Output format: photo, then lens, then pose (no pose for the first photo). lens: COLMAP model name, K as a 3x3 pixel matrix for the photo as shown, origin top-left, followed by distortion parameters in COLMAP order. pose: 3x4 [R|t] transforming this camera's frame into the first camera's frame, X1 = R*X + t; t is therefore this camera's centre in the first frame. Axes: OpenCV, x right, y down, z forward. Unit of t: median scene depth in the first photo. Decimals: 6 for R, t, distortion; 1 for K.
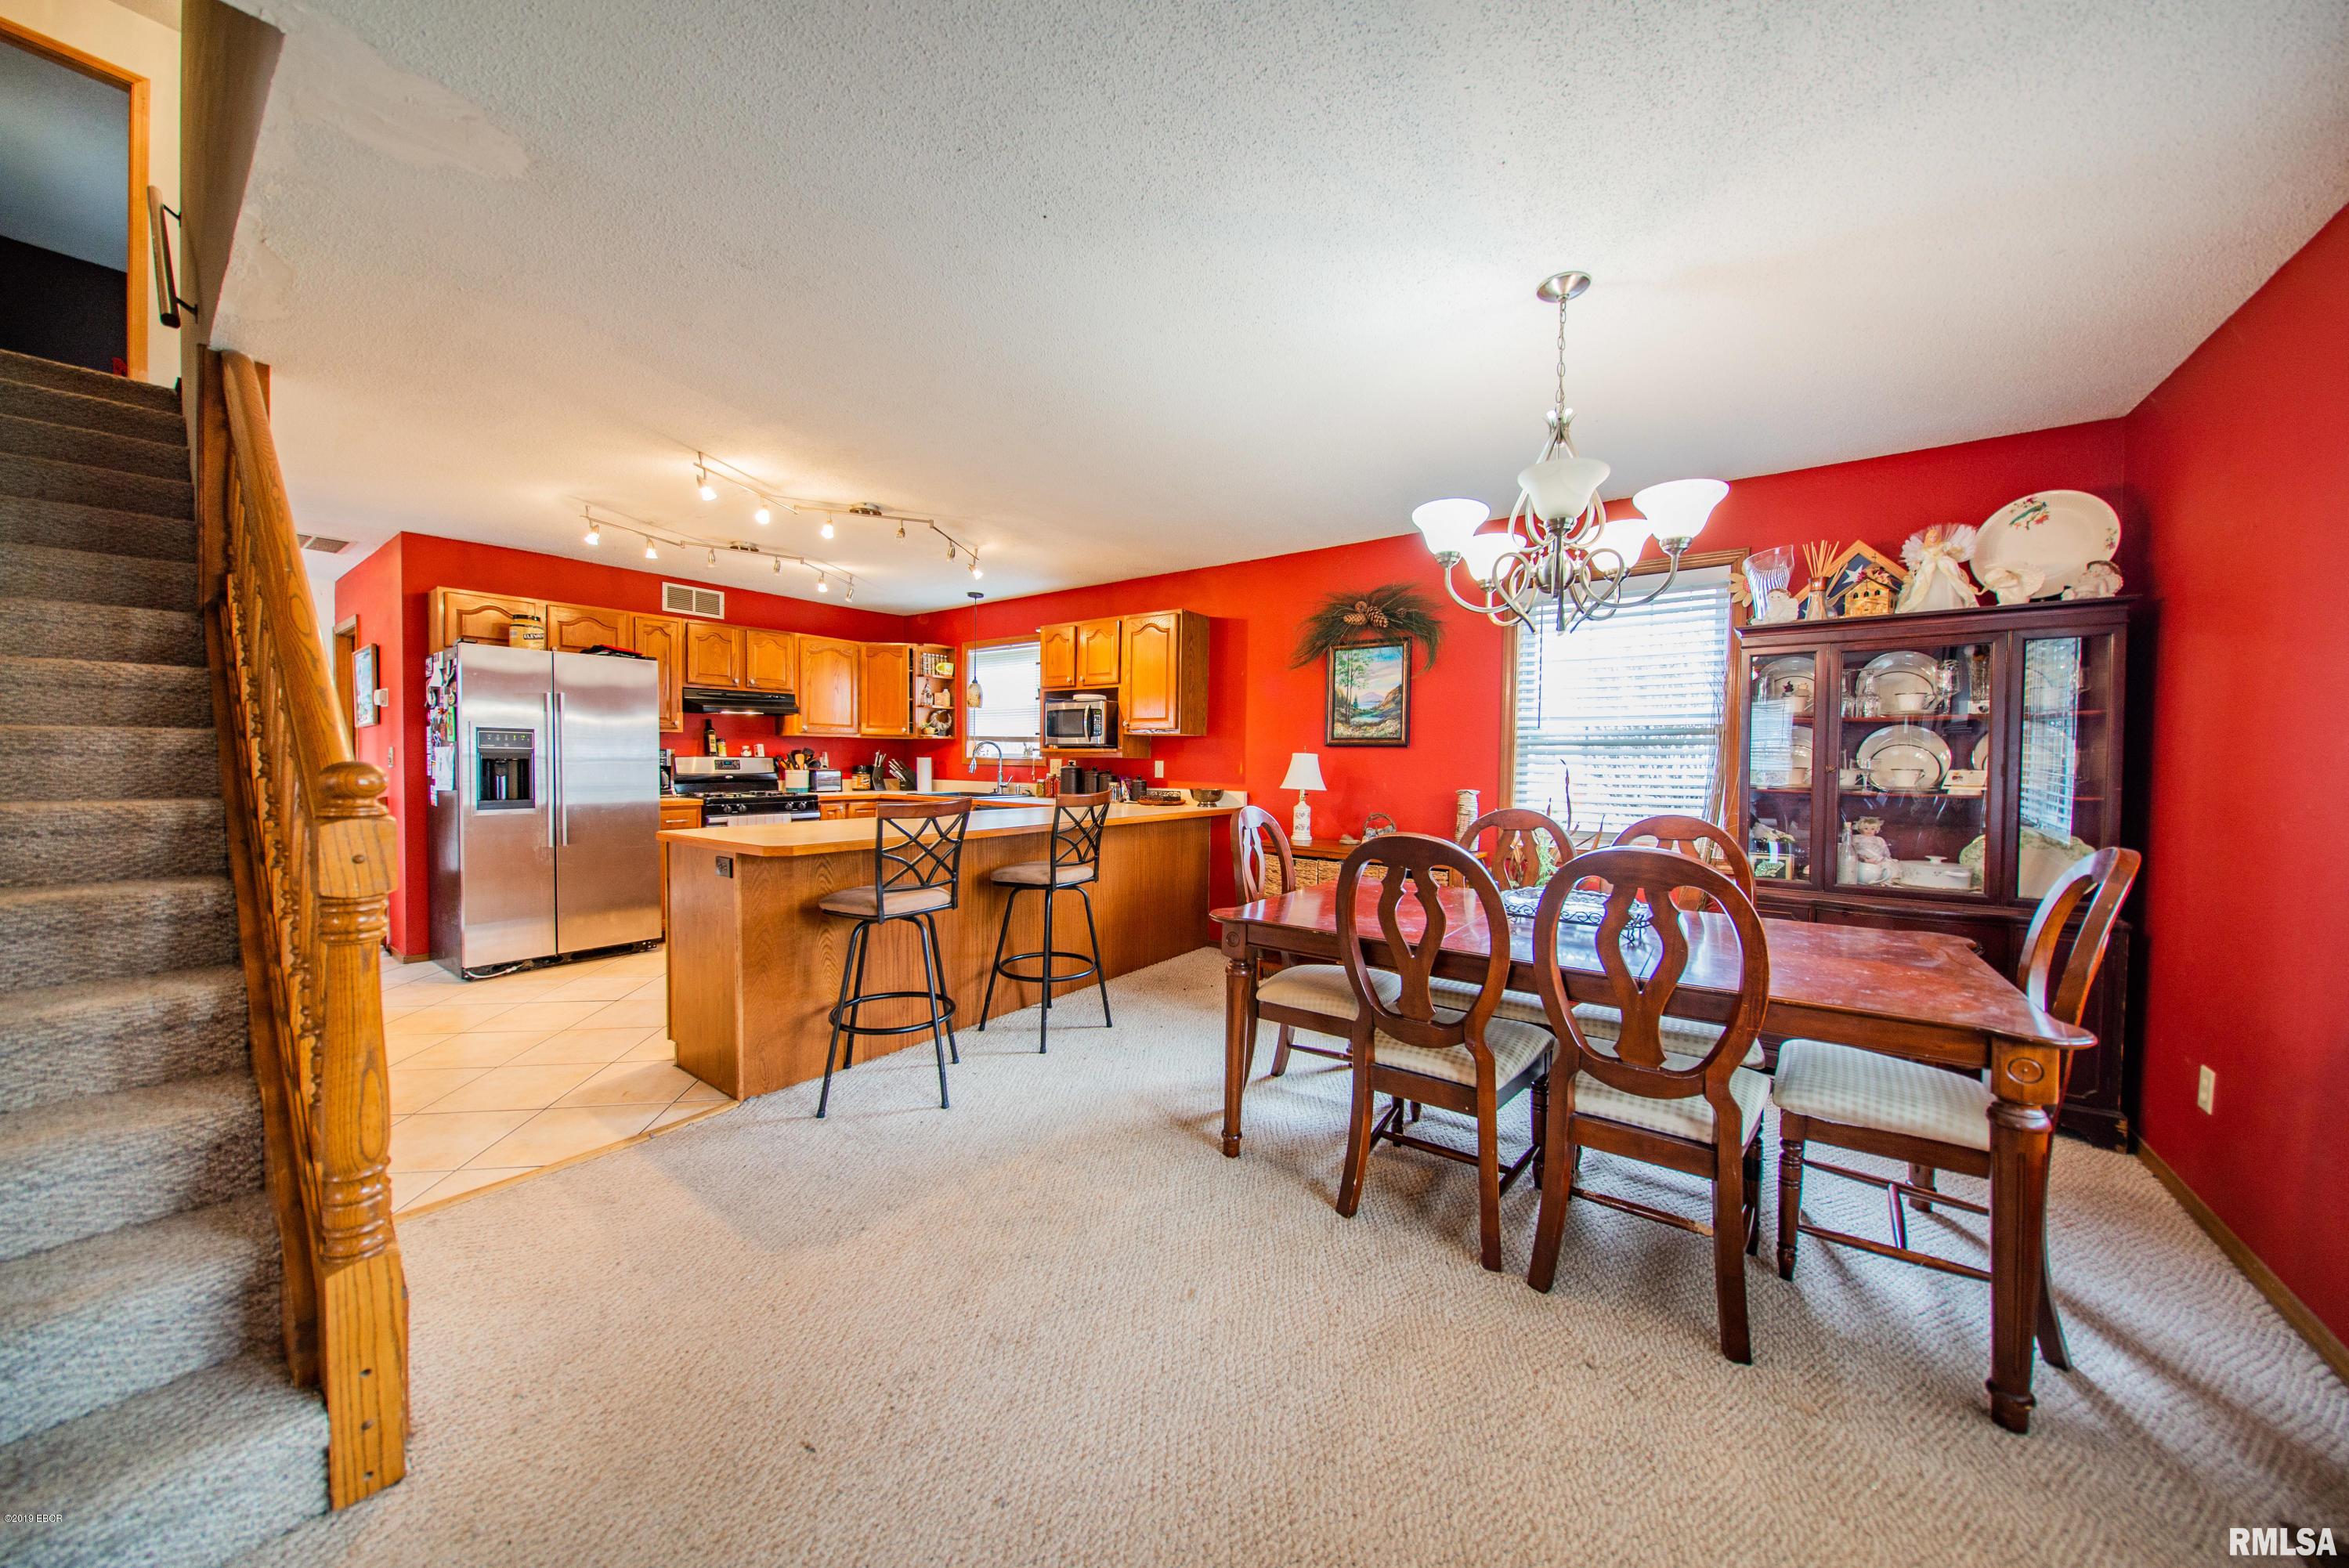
lens RADIAL K [[783.7, 0, 1174.5], [0, 783.7, 784.0], [0, 0, 1]] dist [-0.009975, -0.000207]
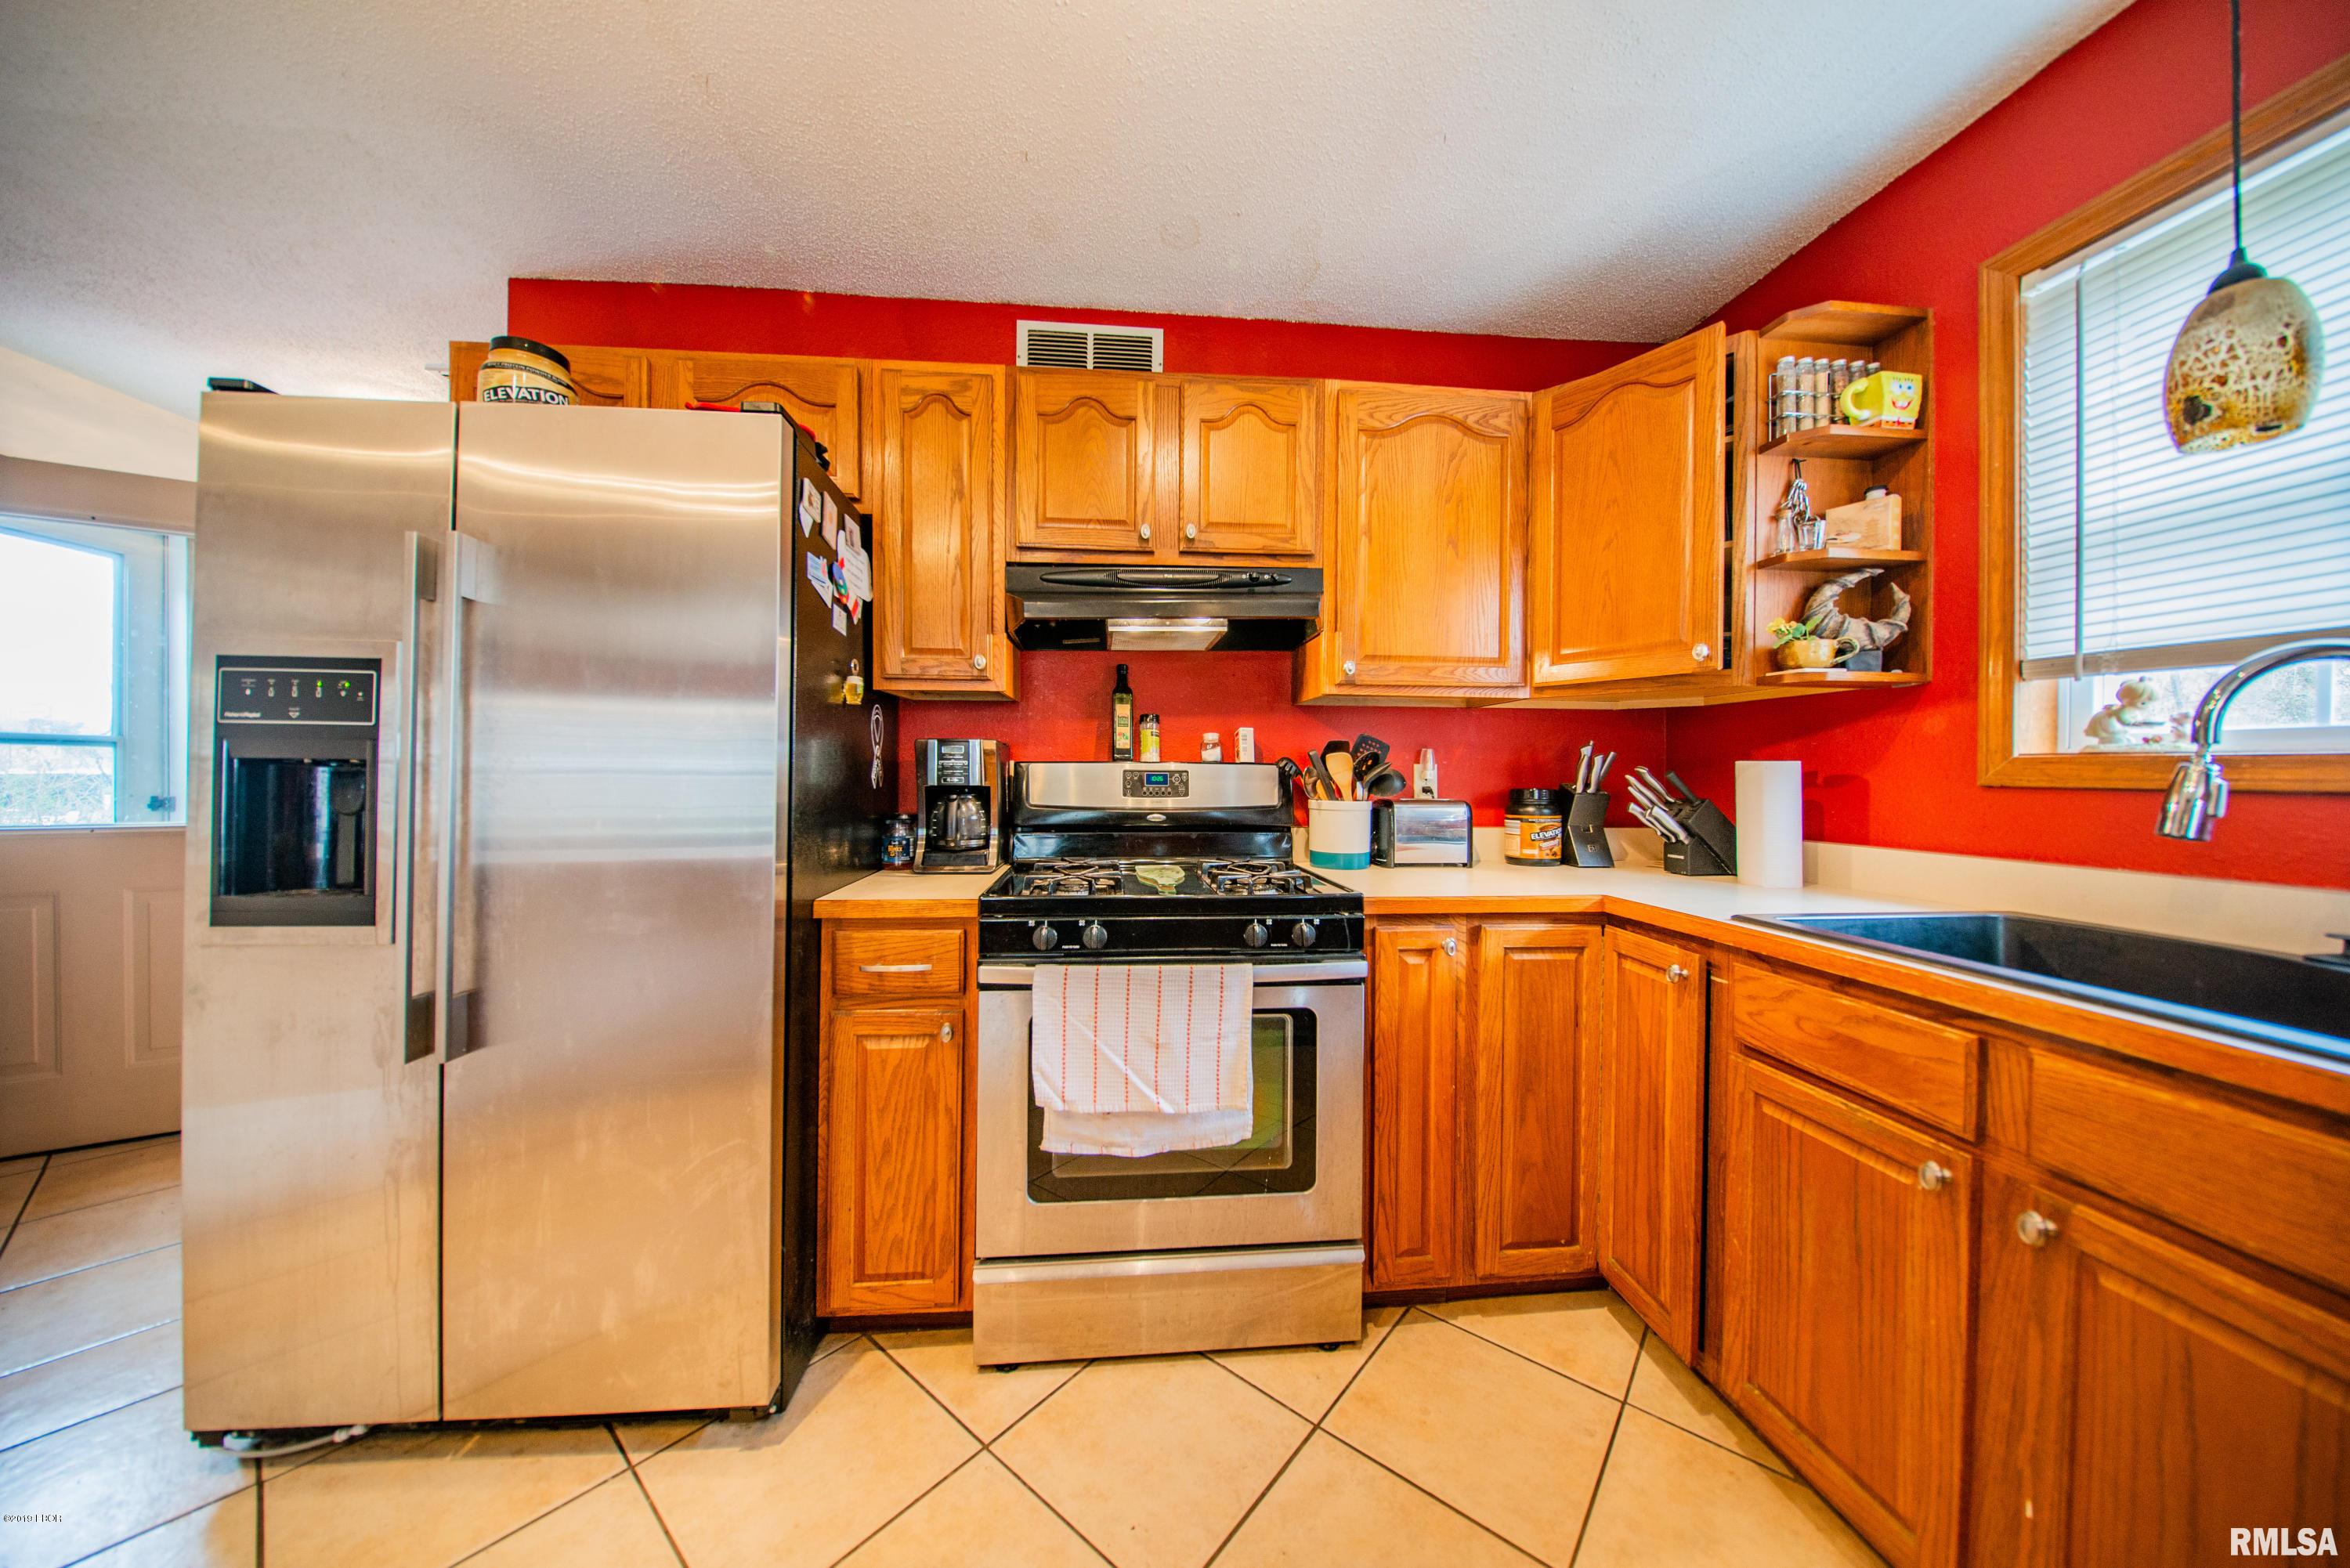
lens RADIAL K [[759.4, 0, 1171.2], [0, 759.4, 780.6], [0, 0, 1]] dist [0.000748, -0.004278]
pose [[0.668805, 0.000017, -0.743438, -0.335029], [-0.023445, 0.999503, -0.021069, -0.020872], [0.743068, 0.031521, 0.668473, 0.851152]]
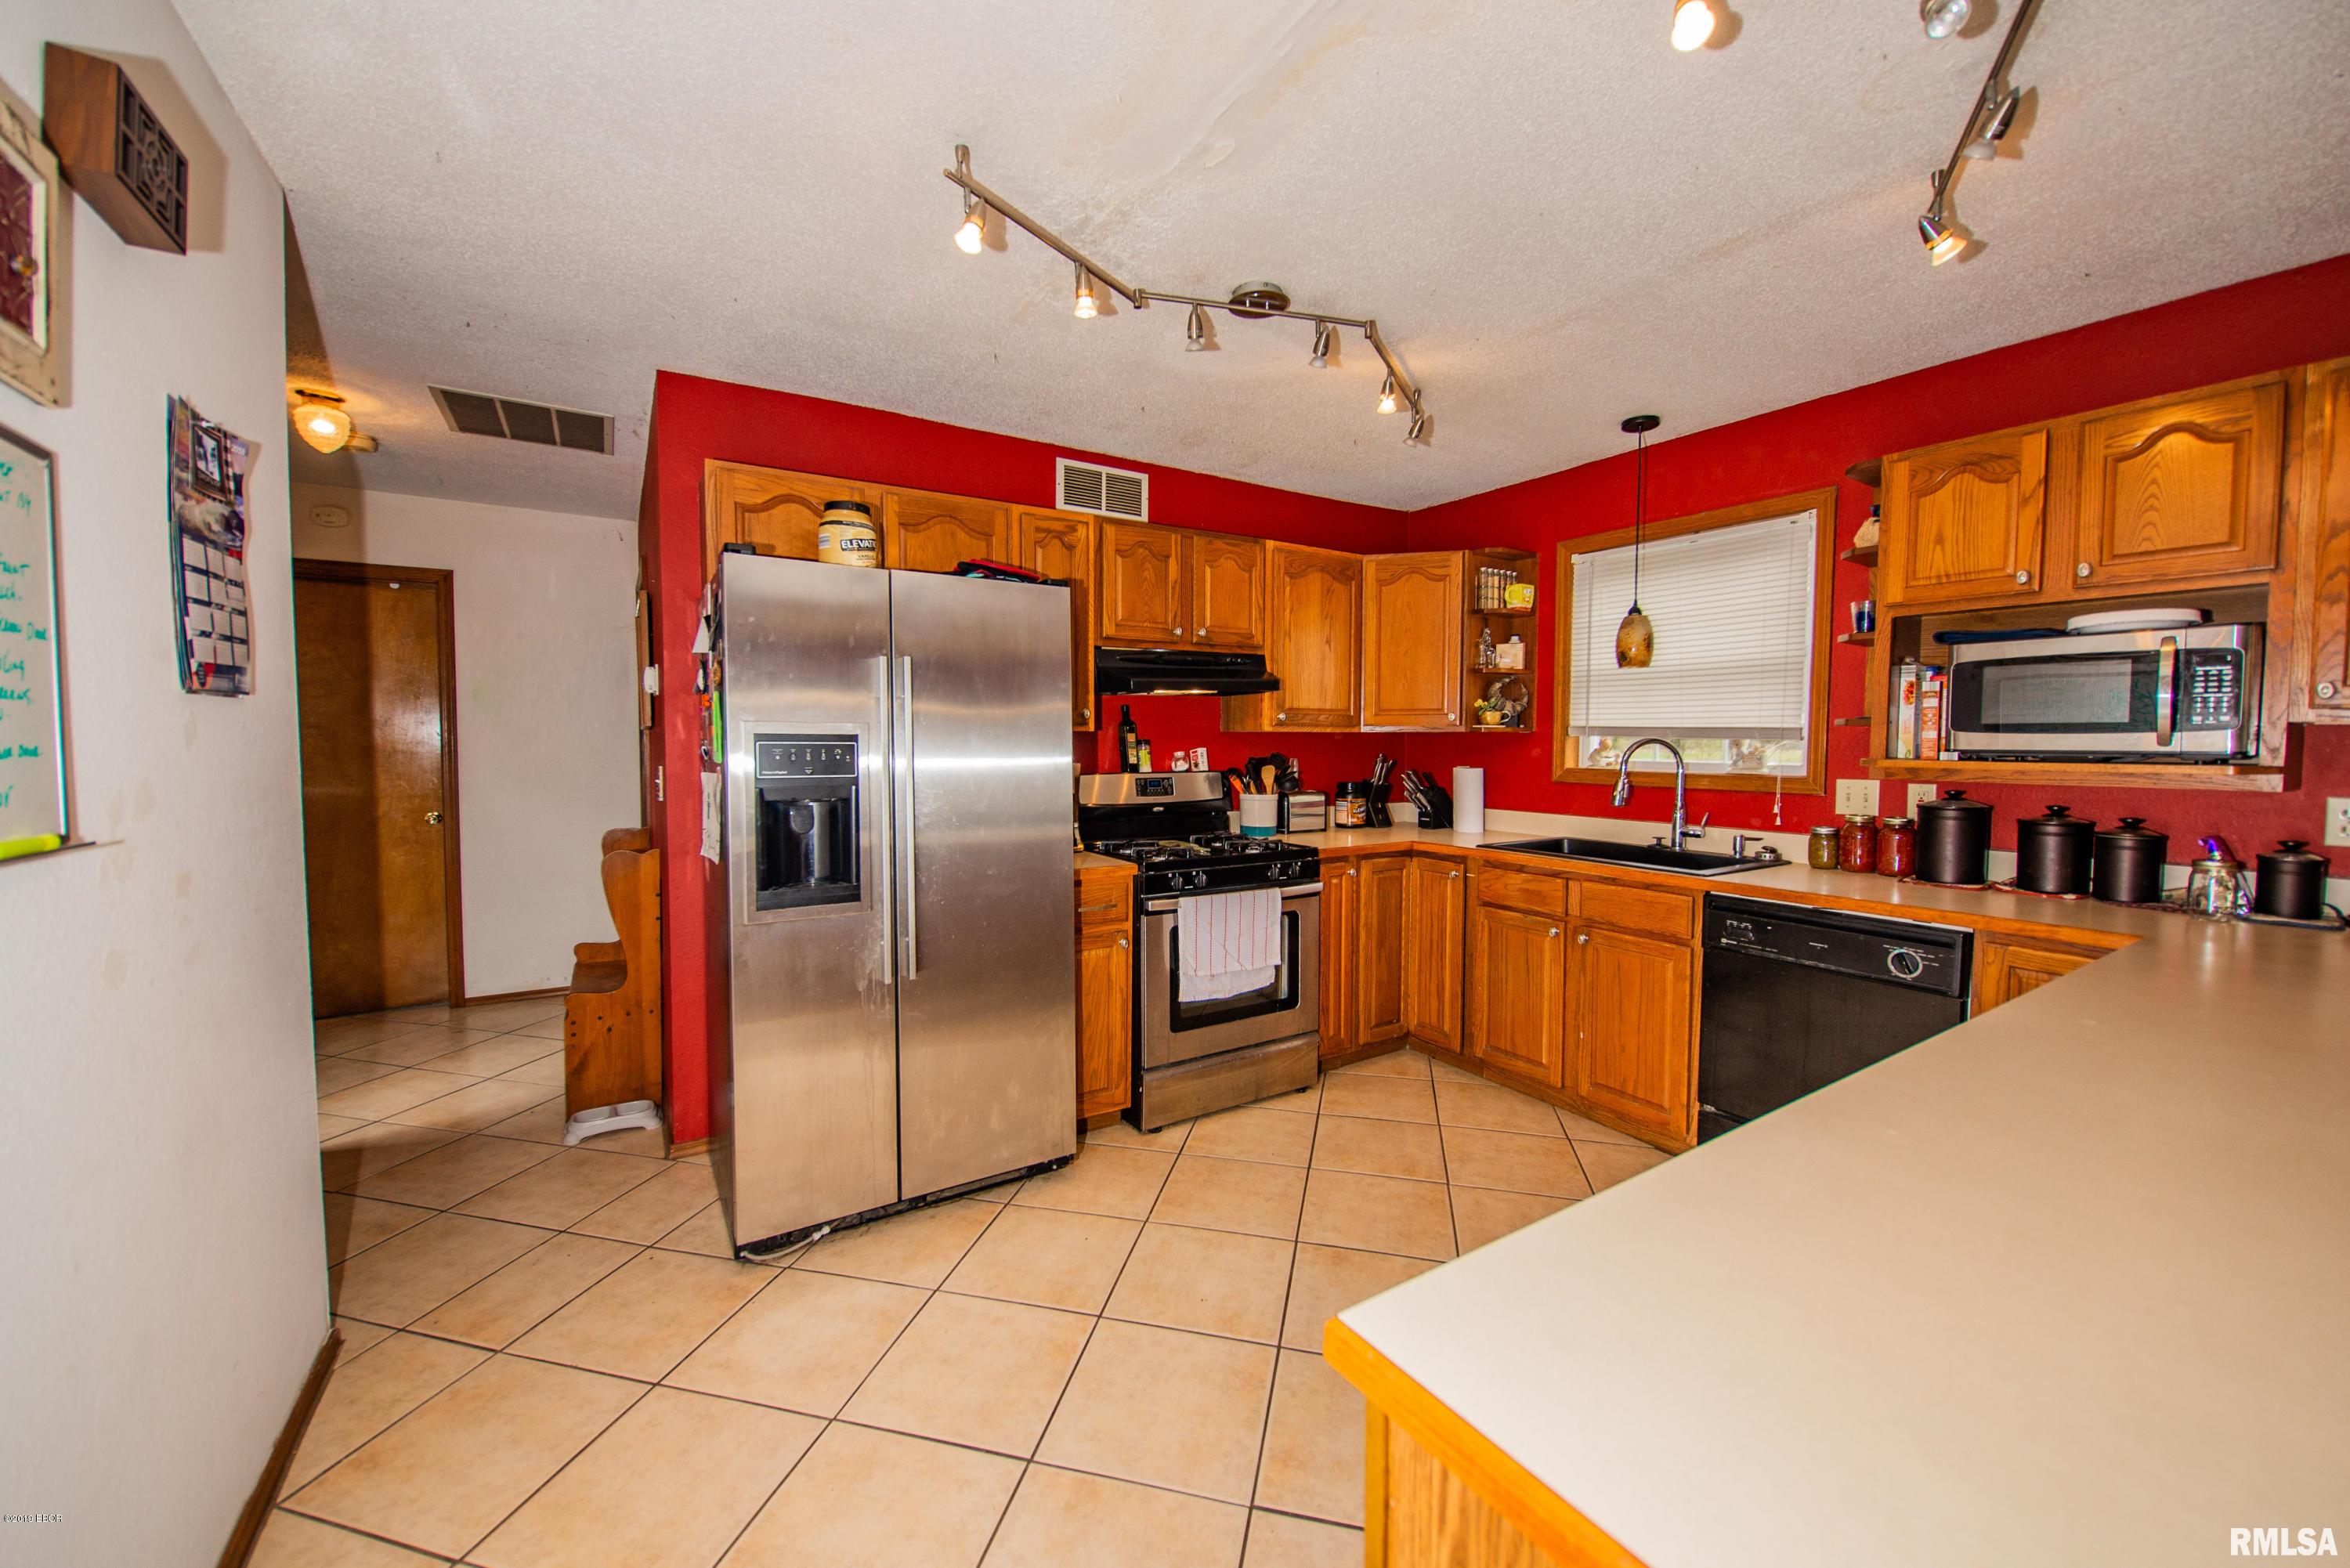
lens RADIAL K [[878.1, 0, 1164.8], [0, 878.1, 782.5], [0, 0, 1]] dist [-0.000483, -0.000195]
pose [[0.930655, 0.007740, -0.365816, -0.375427], [-0.002415, 0.999884, 0.015011, -0.041339], [0.365890, -0.013087, 0.930566, 0.471852]]
